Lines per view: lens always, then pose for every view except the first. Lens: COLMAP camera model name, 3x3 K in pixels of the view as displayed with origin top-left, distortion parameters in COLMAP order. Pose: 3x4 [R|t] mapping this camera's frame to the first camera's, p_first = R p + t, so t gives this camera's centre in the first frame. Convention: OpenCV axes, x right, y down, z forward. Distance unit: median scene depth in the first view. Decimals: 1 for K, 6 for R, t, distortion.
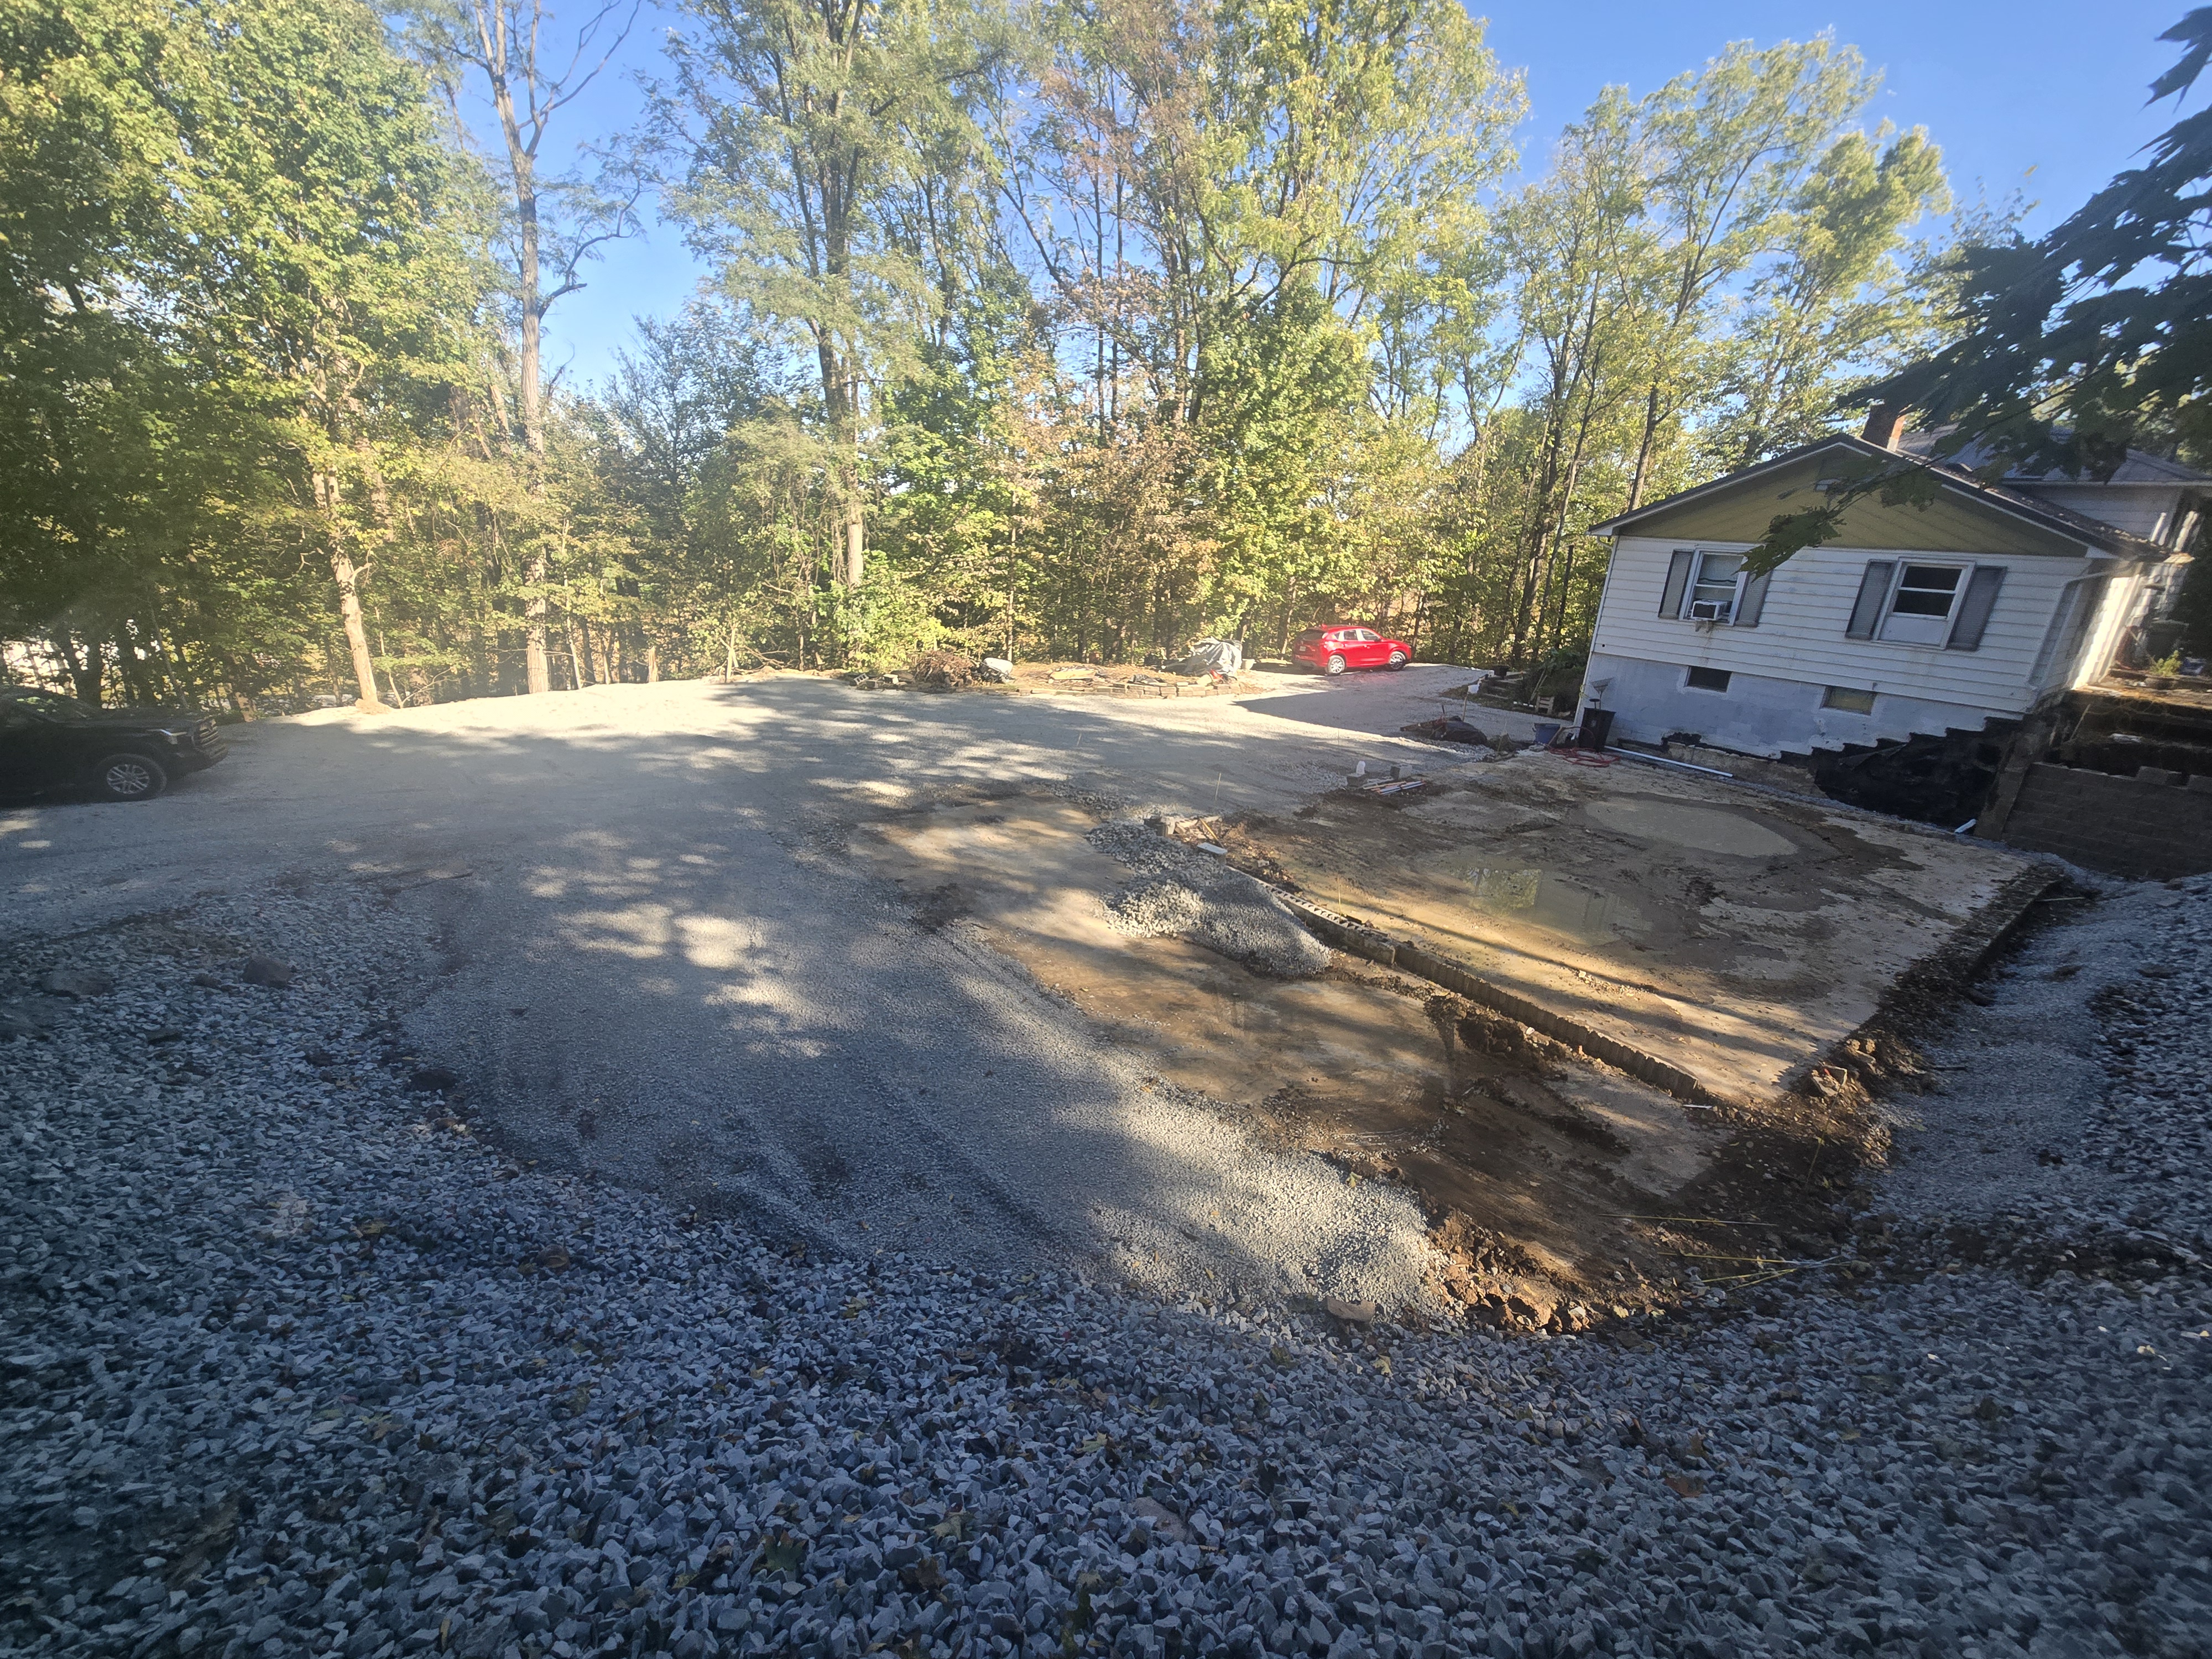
lens RADIAL K [[907.4, 0, 1089.5], [0, 907.4, 831.4], [0, 0, 1]] dist [0.002338, -0.000432]
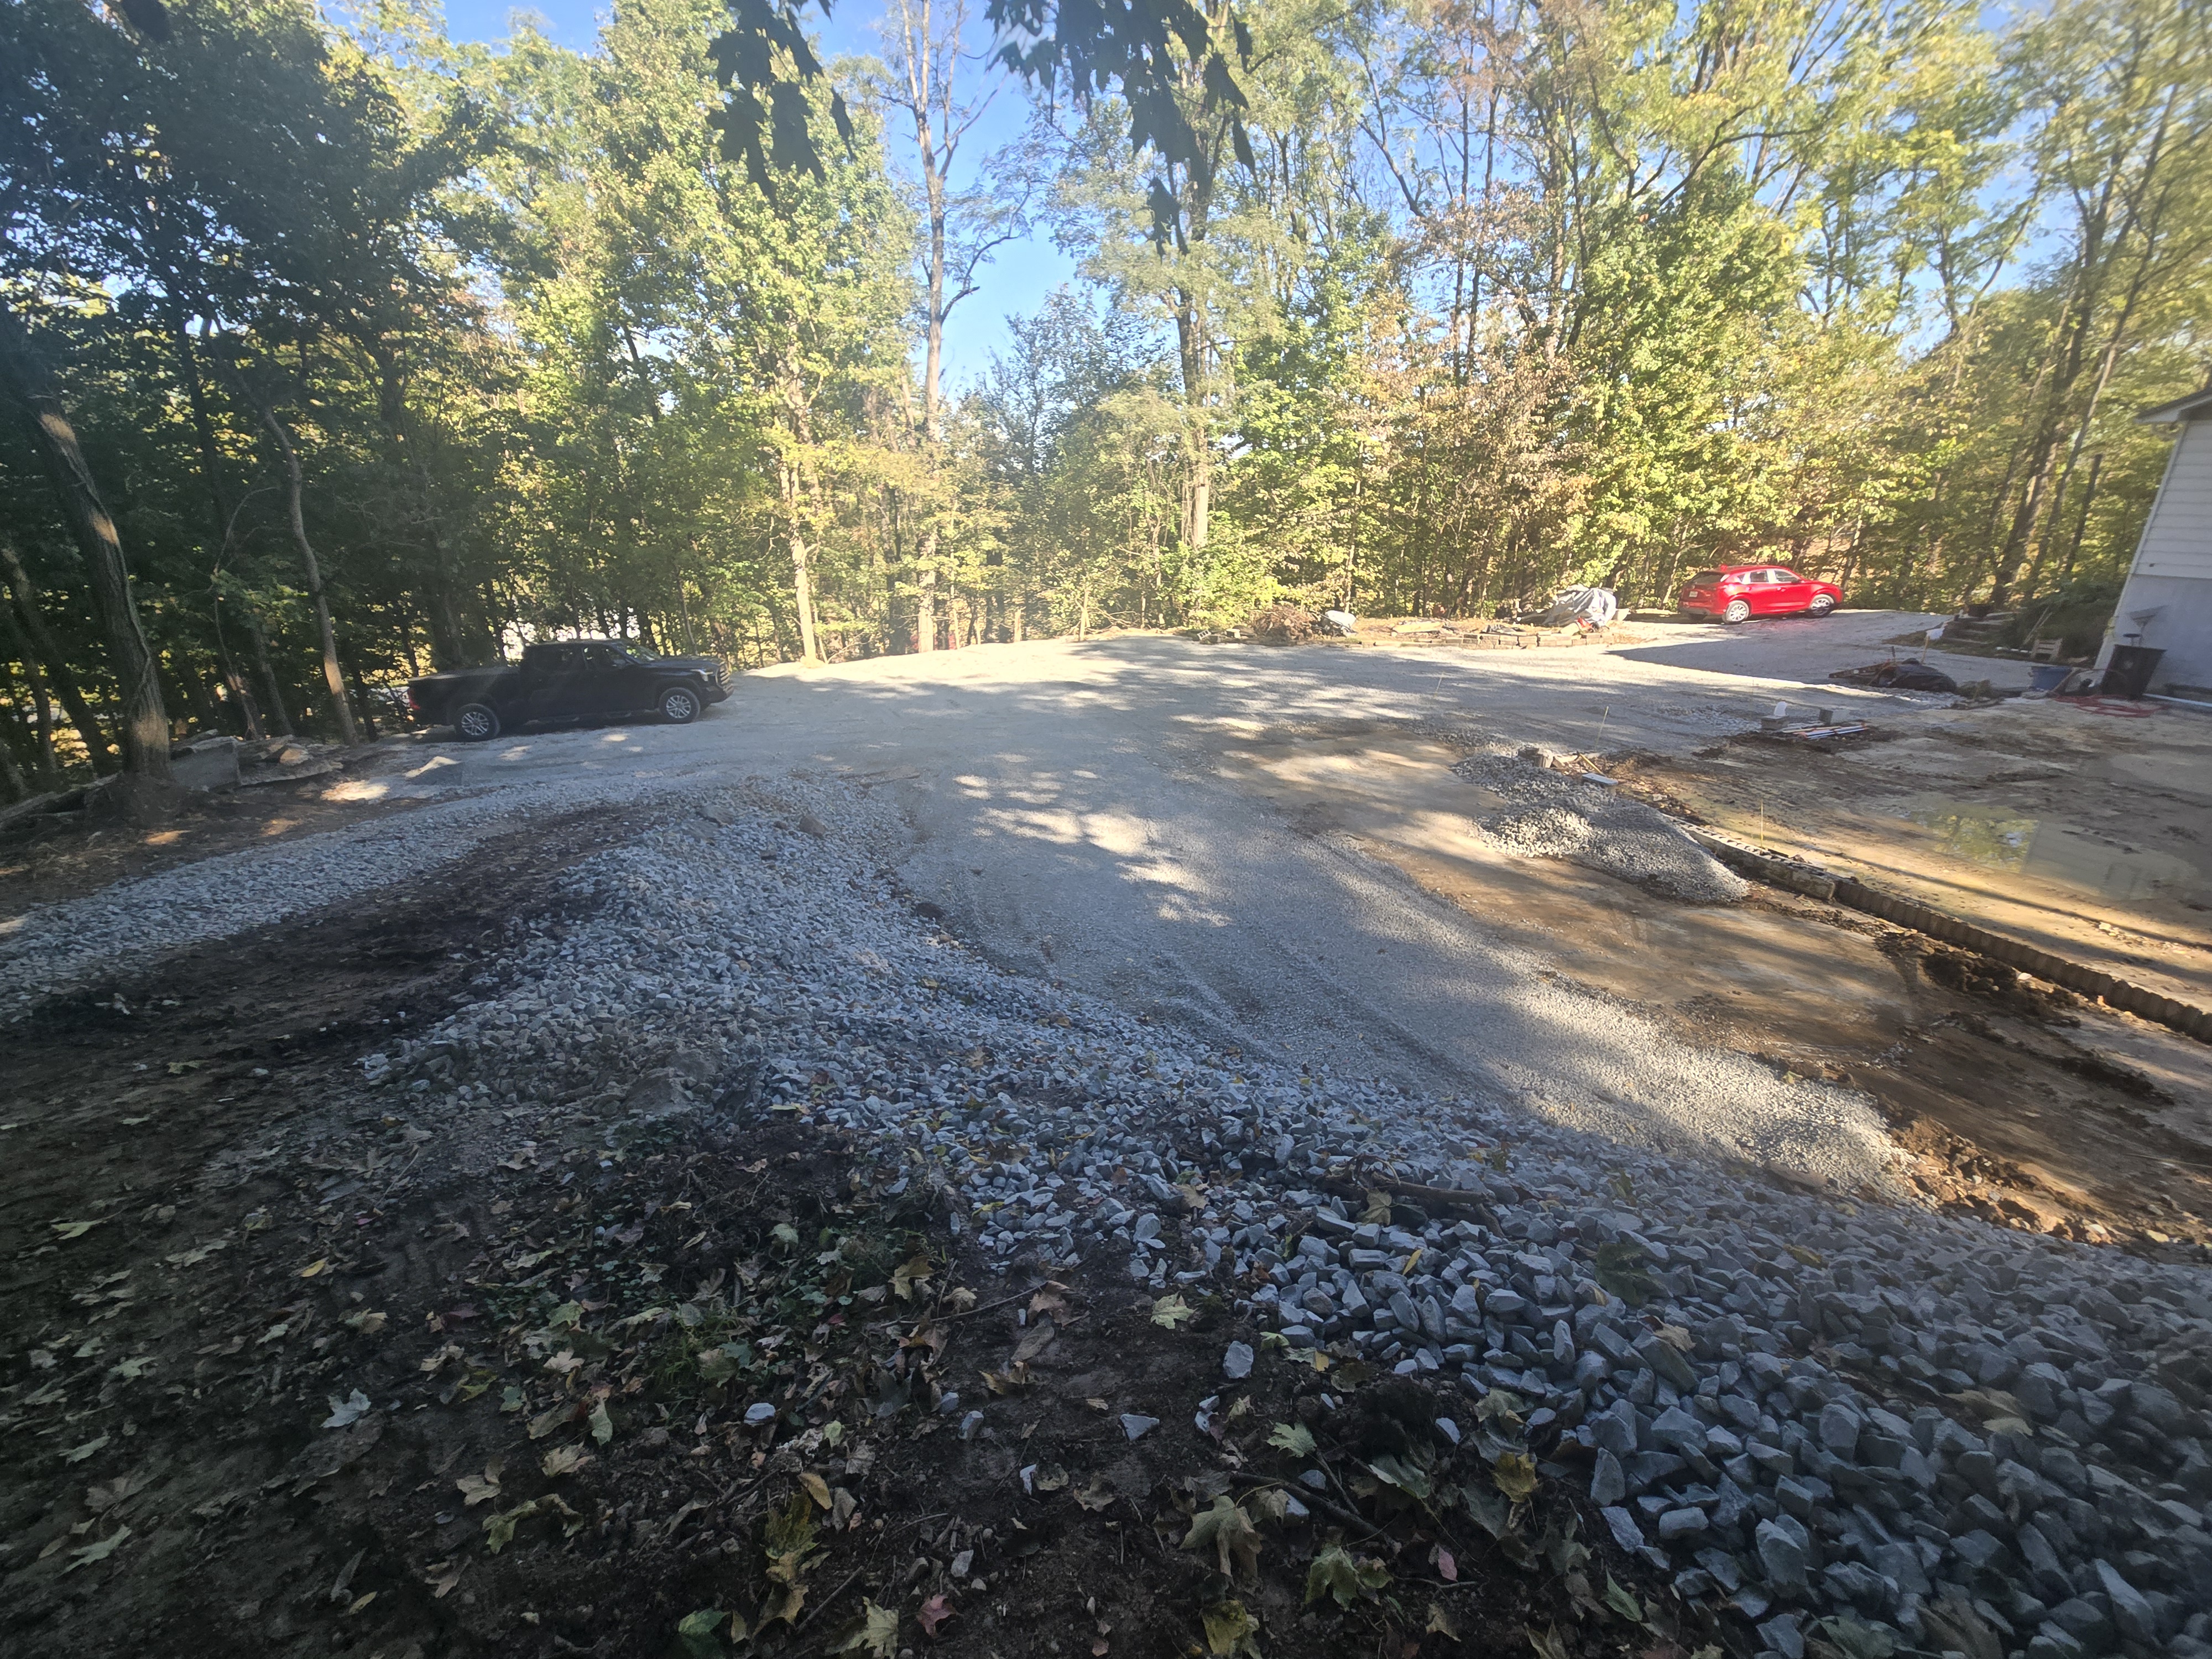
lens RADIAL K [[907.4, 0, 1089.5], [0, 907.4, 831.4], [0, 0, 1]] dist [0.002338, -0.000432]
pose [[0.944614, 0.051908, -0.324052, -0.024897], [-0.042930, 0.998472, 0.034797, 0.026732], [0.325363, -0.018958, 0.945399, -0.032121]]
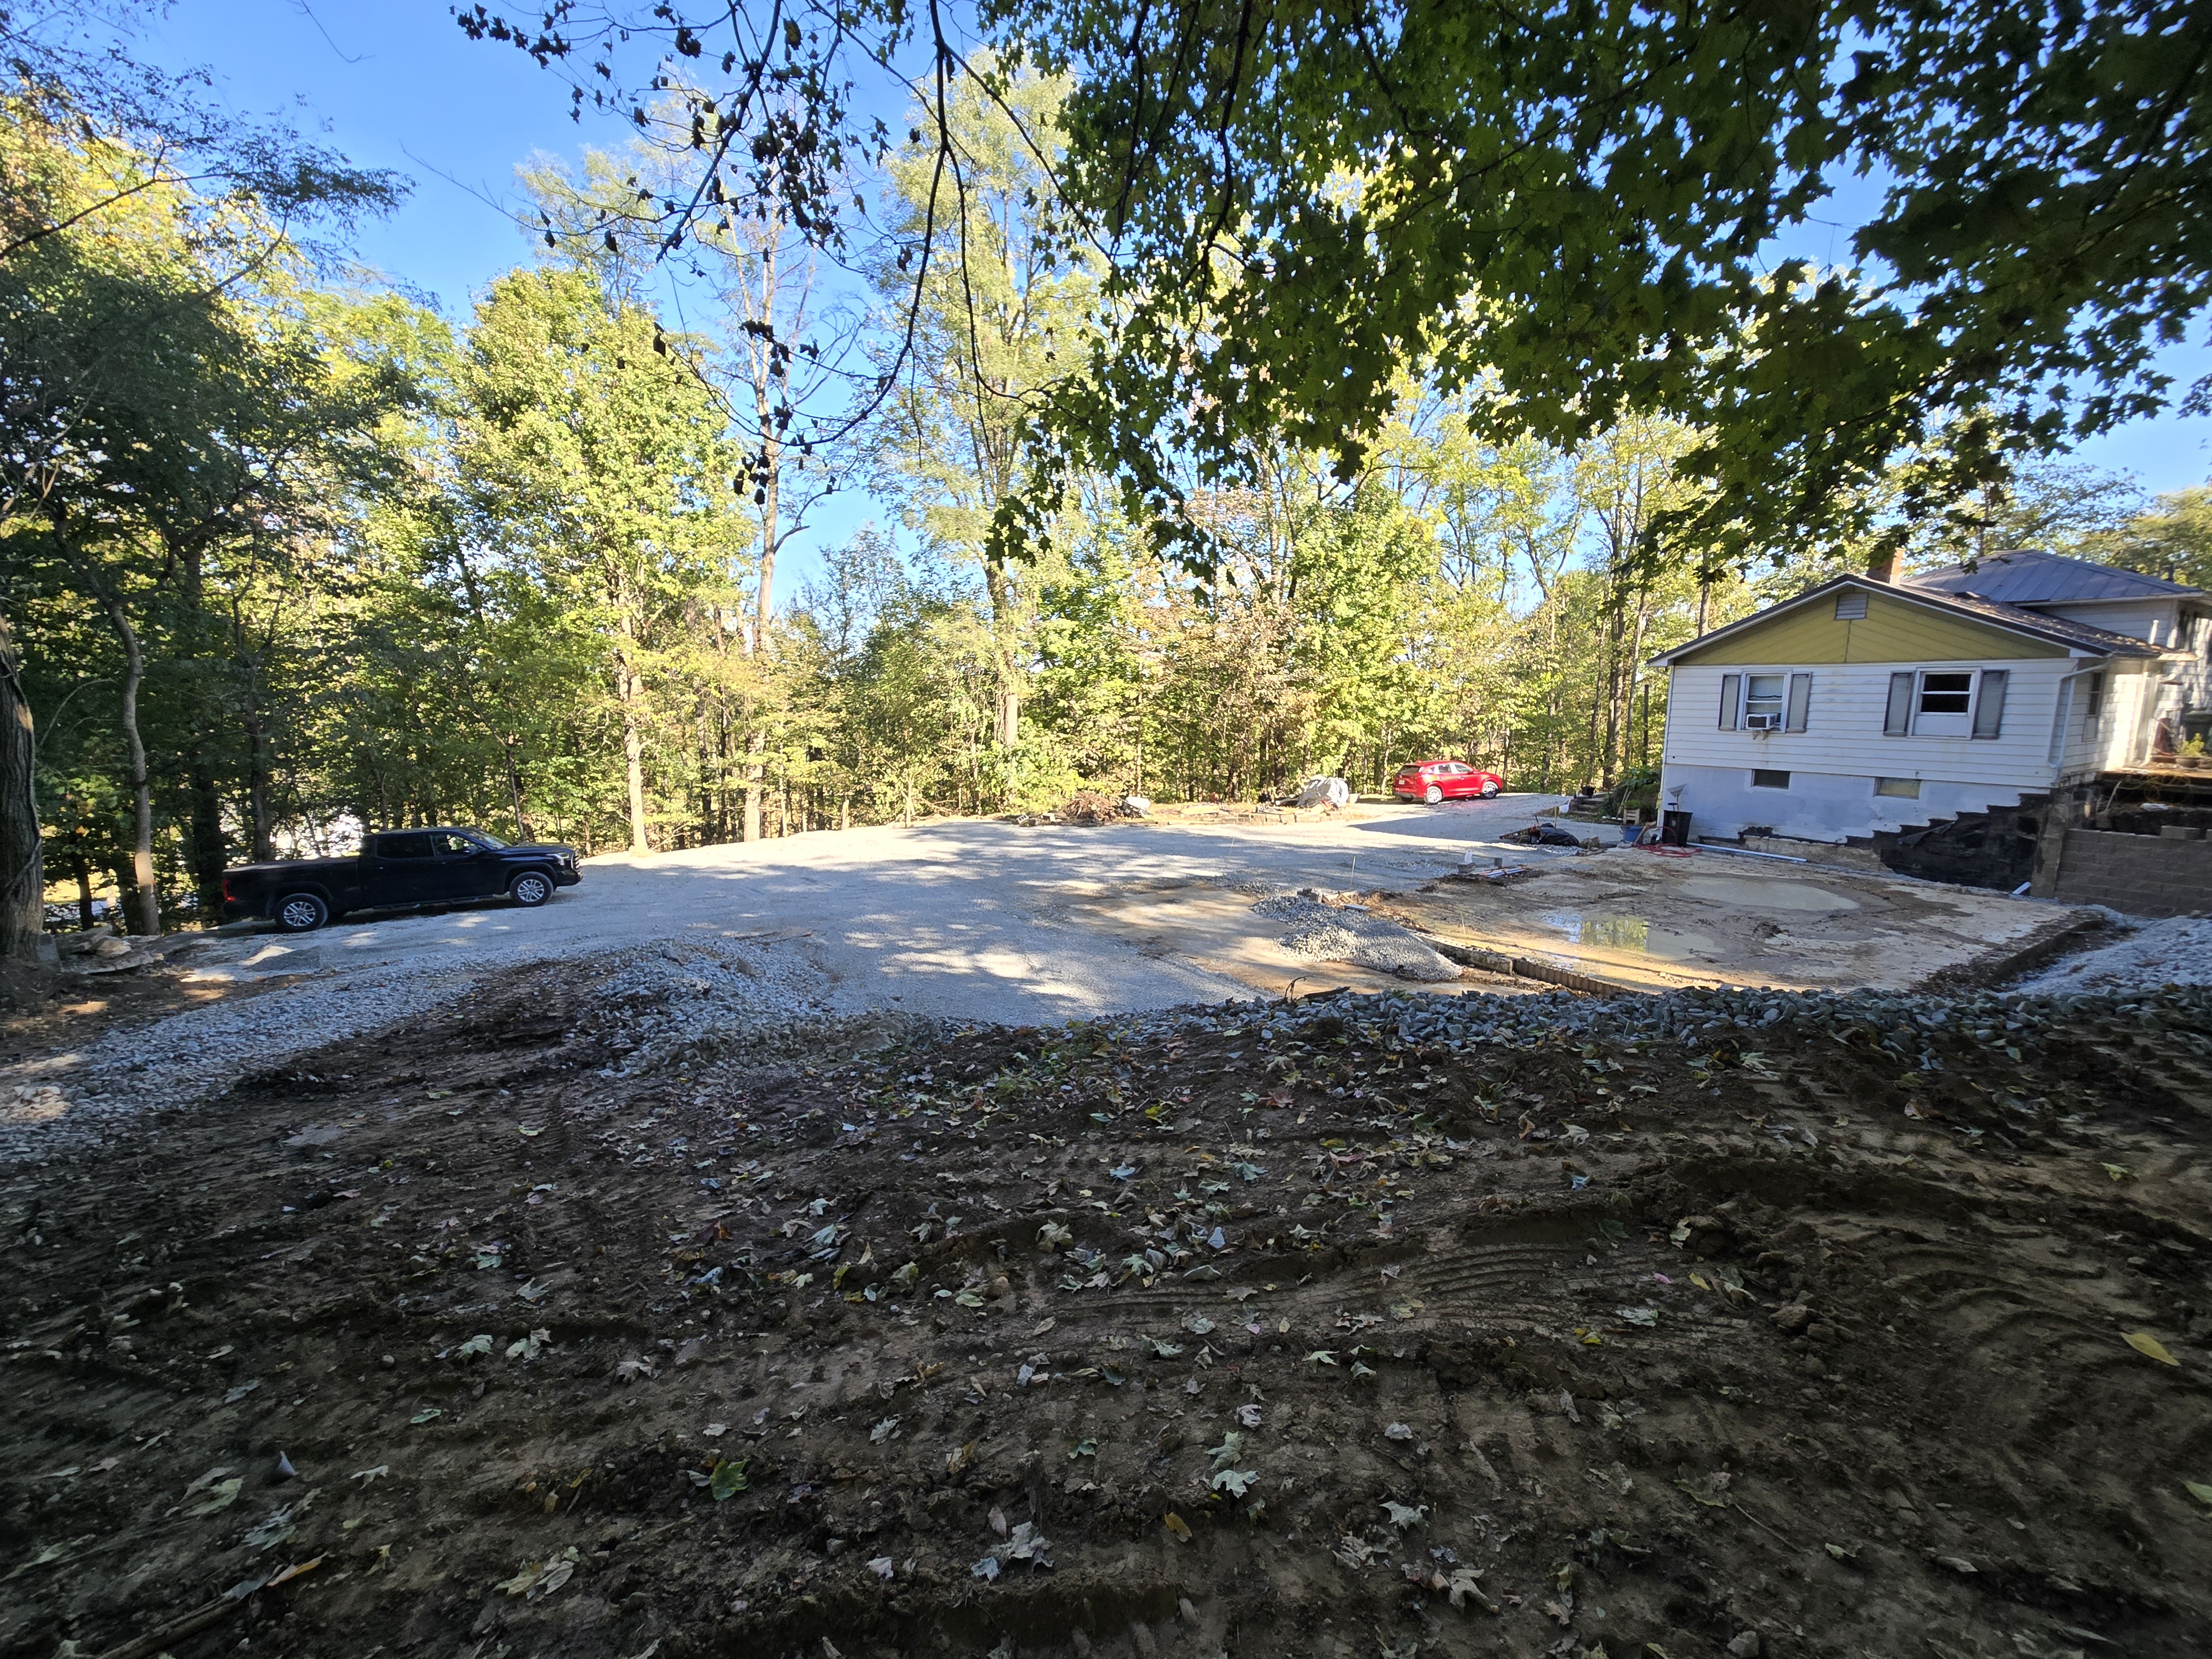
lens RADIAL K [[894.5, 0, 1100.3], [0, 894.5, 825.7], [0, 0, 1]] dist [0.002211, 0.000132]
pose [[0.995350, -0.036729, -0.089043, -0.045920], [0.019778, 0.982680, -0.184254, 0.055794], [0.094268, 0.181636, 0.978837, -0.123438]]
